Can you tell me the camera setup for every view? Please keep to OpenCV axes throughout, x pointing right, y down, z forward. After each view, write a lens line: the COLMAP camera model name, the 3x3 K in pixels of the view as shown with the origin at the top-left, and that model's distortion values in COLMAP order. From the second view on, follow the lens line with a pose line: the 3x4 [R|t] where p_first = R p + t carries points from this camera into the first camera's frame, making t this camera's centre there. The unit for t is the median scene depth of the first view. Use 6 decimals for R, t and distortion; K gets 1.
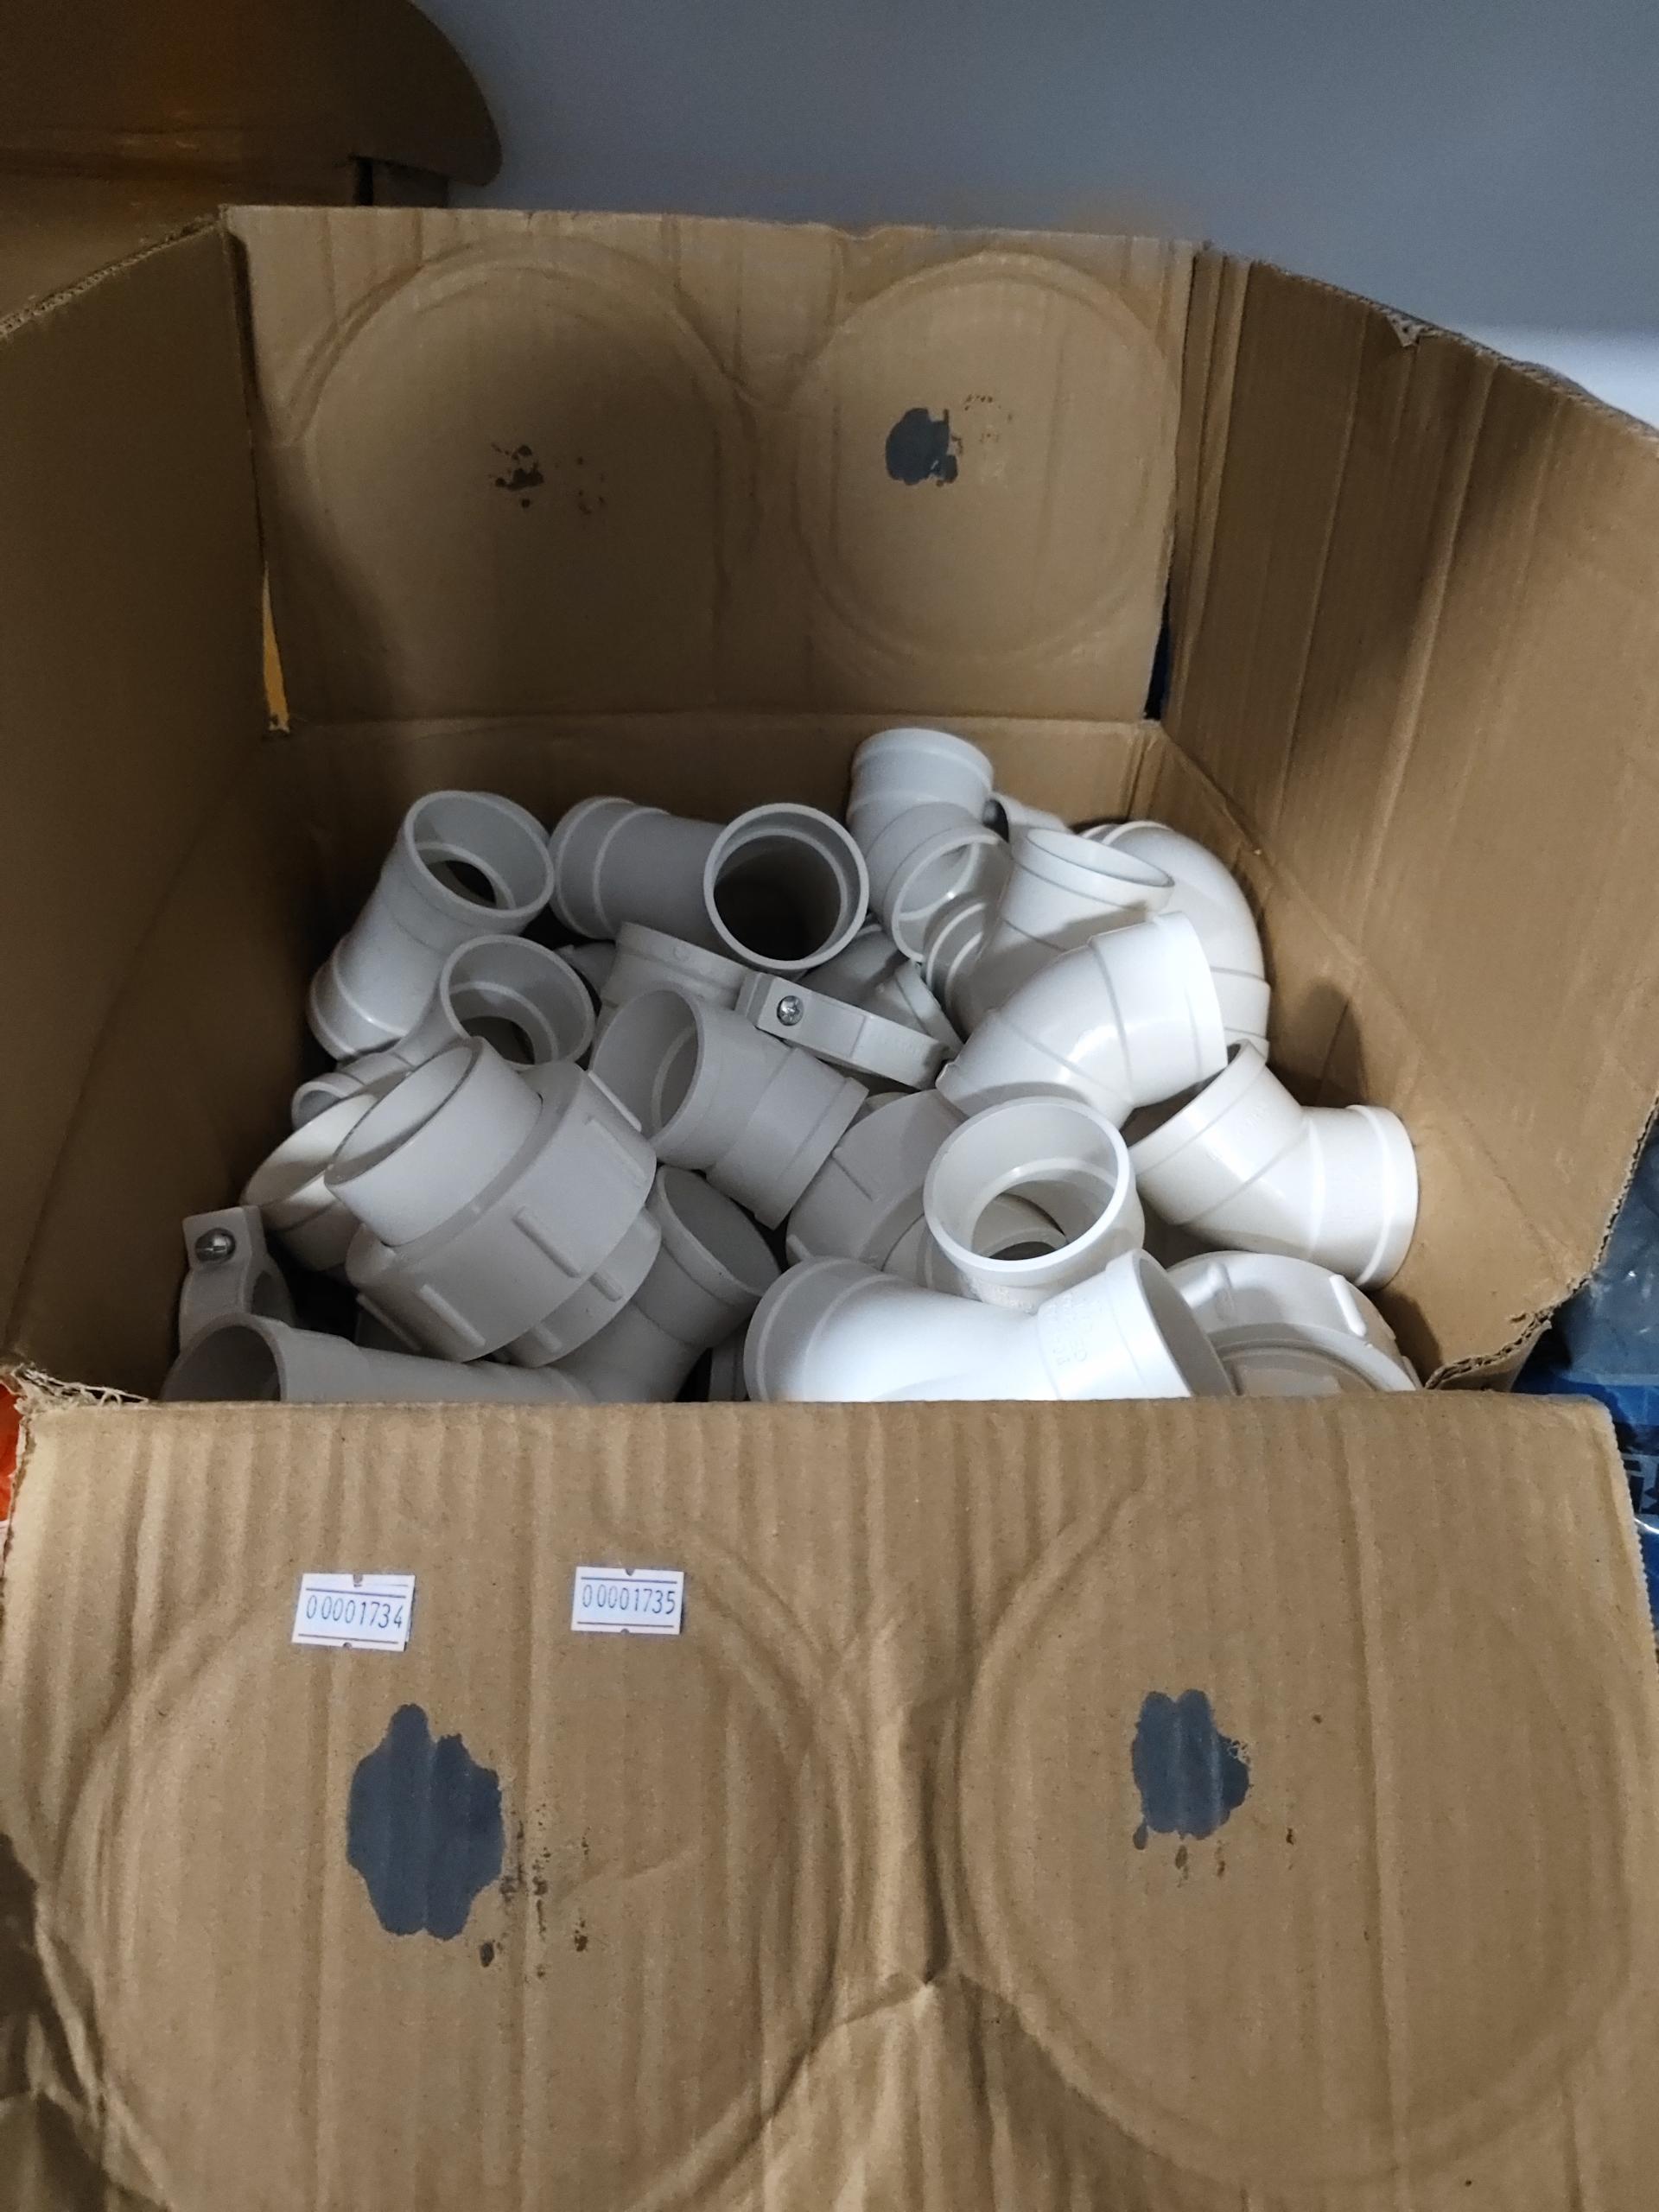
lens RADIAL K [[1567.7, 0, 812.2], [0, 1567.7, 1095.1], [0, 0, 1]] dist [0.025766, -0.046061]
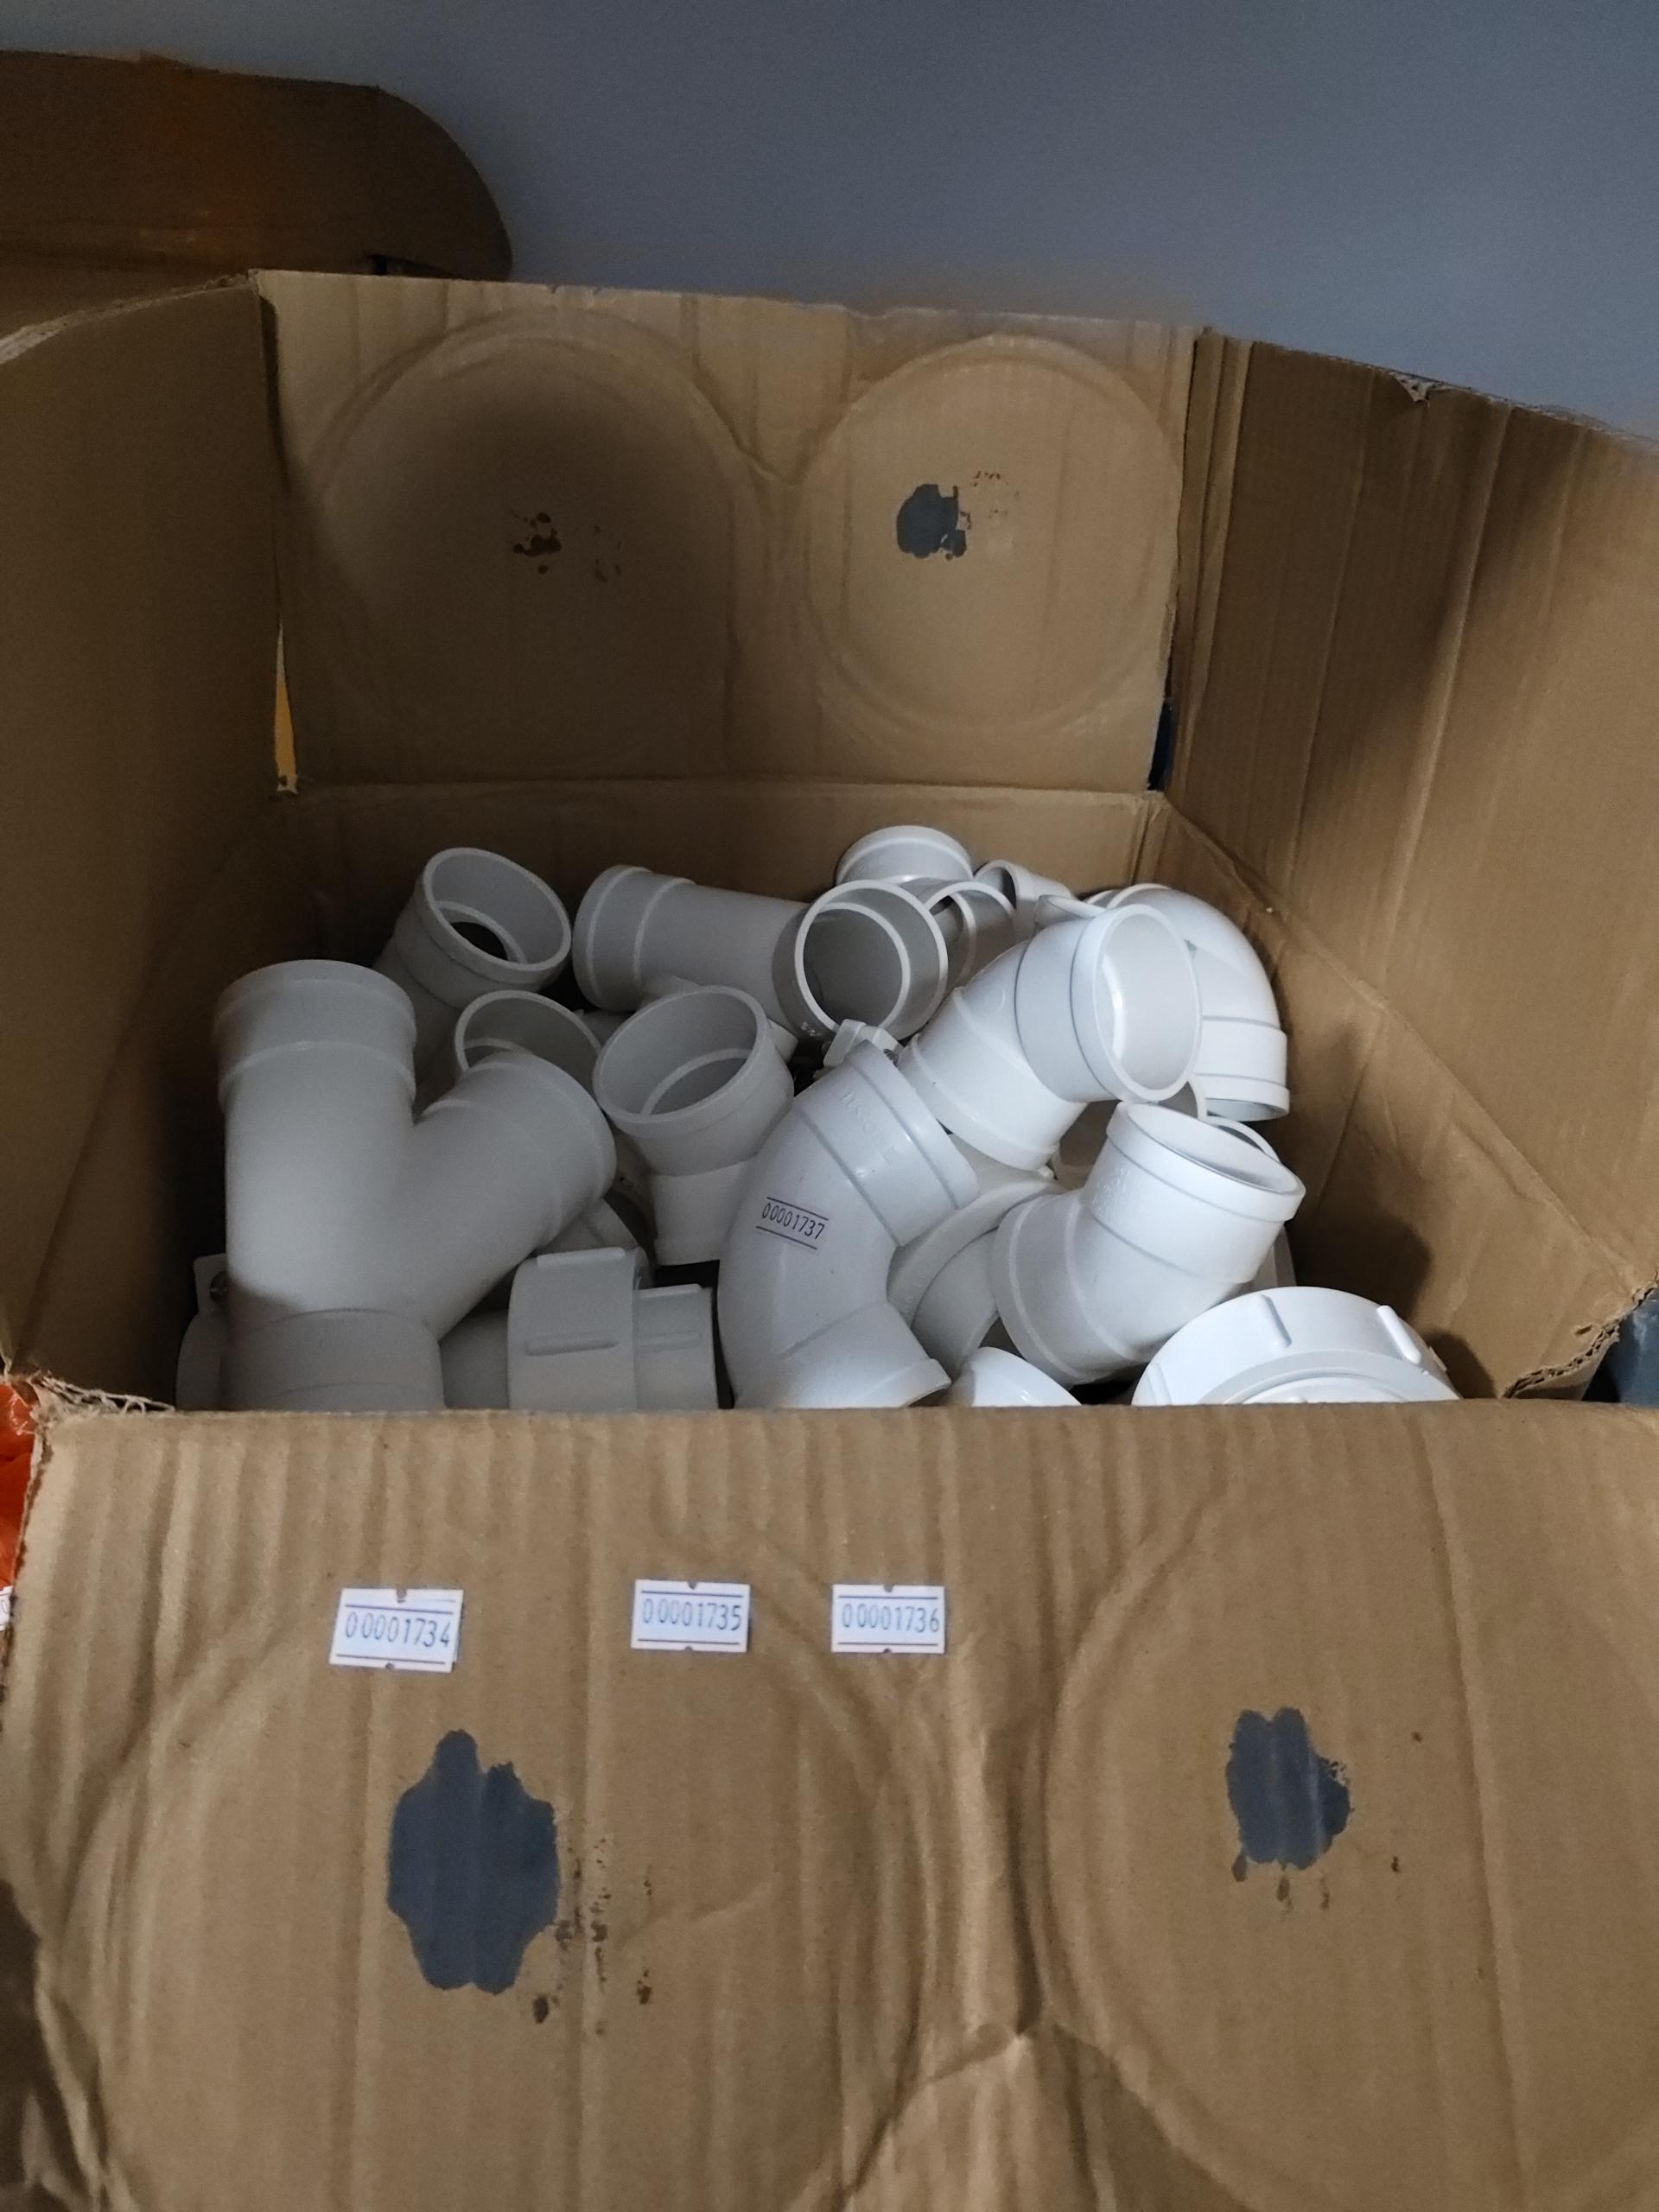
lens RADIAL K [[1567.7, 0, 829.4], [0, 1567.7, 1090.3], [0, 0, 1]] dist [0.025766, -0.046061]
pose [[0.999114, -0.001752, 0.042039, -0.072038], [0.005829, 0.995261, -0.097061, 0.099102], [-0.041670, 0.097220, 0.994390, 0.035453]]
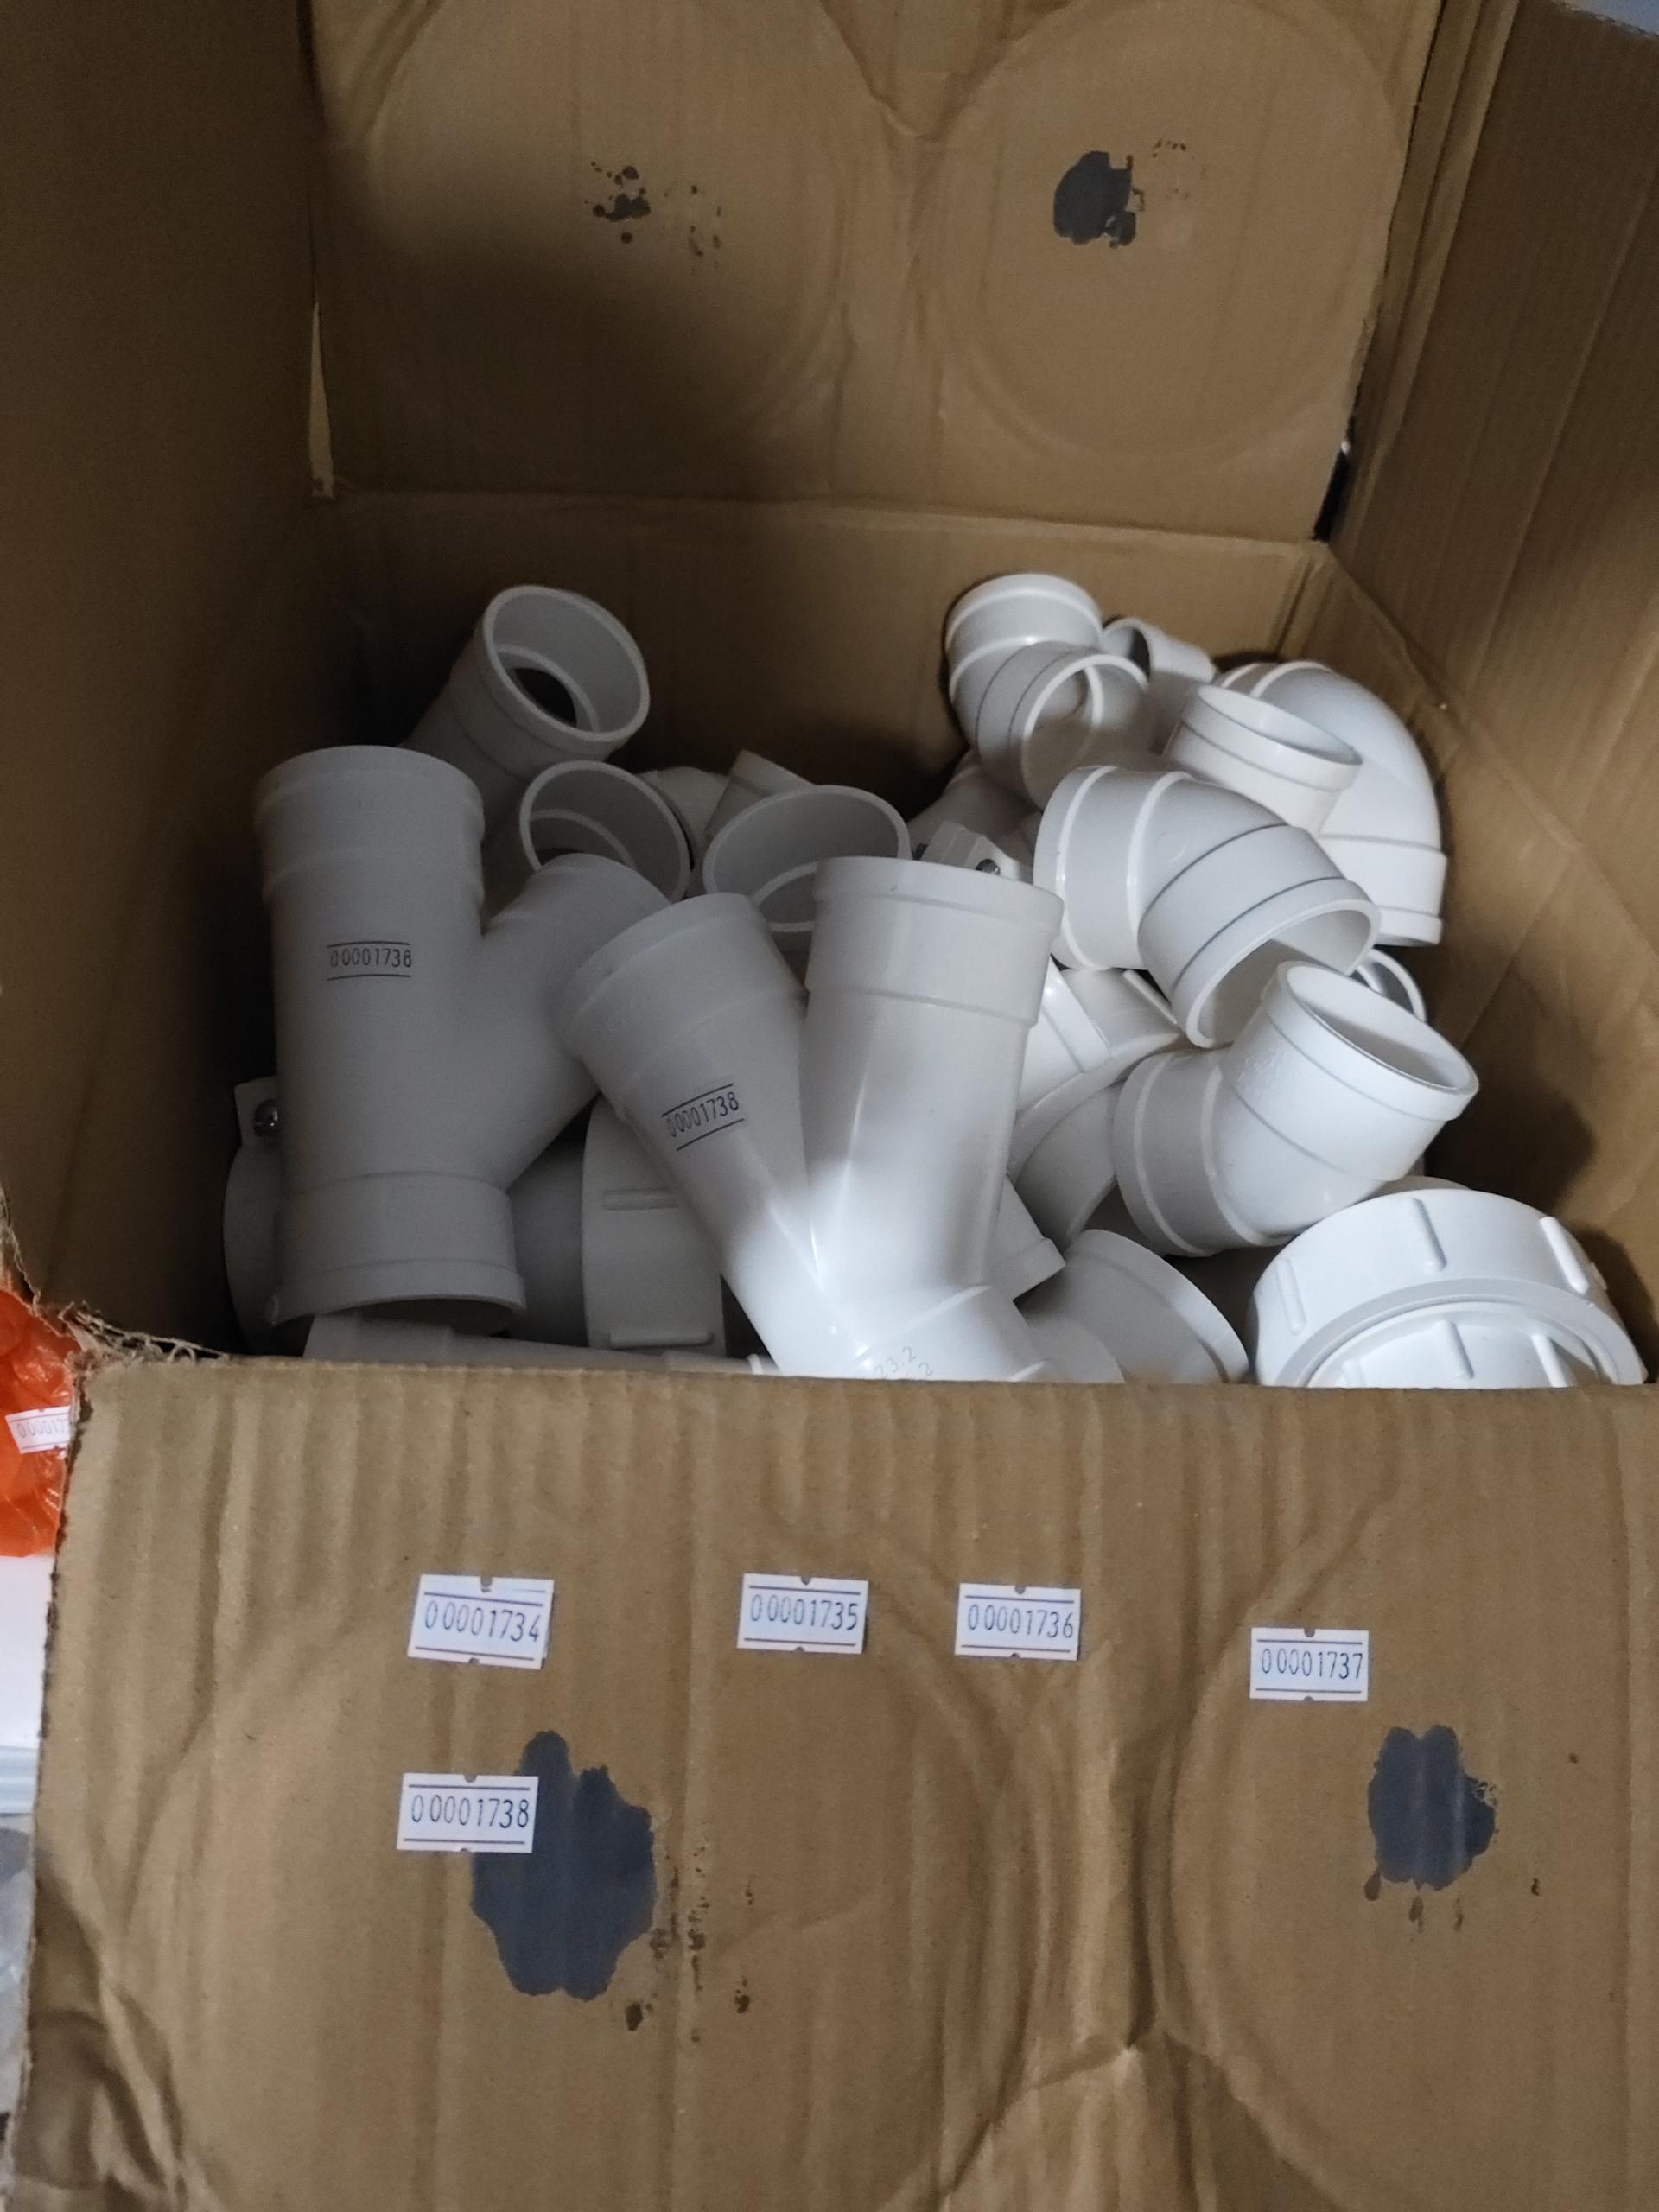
lens RADIAL K [[1567.7, 0, 841.3], [0, 1567.7, 1064.8], [0, 0, 1]] dist [0.025766, -0.046061]
pose [[0.998192, 0.046208, 0.038441, -0.139809], [-0.050346, 0.992118, 0.114747, -0.068571], [-0.032836, -0.116475, 0.992651, 0.188612]]
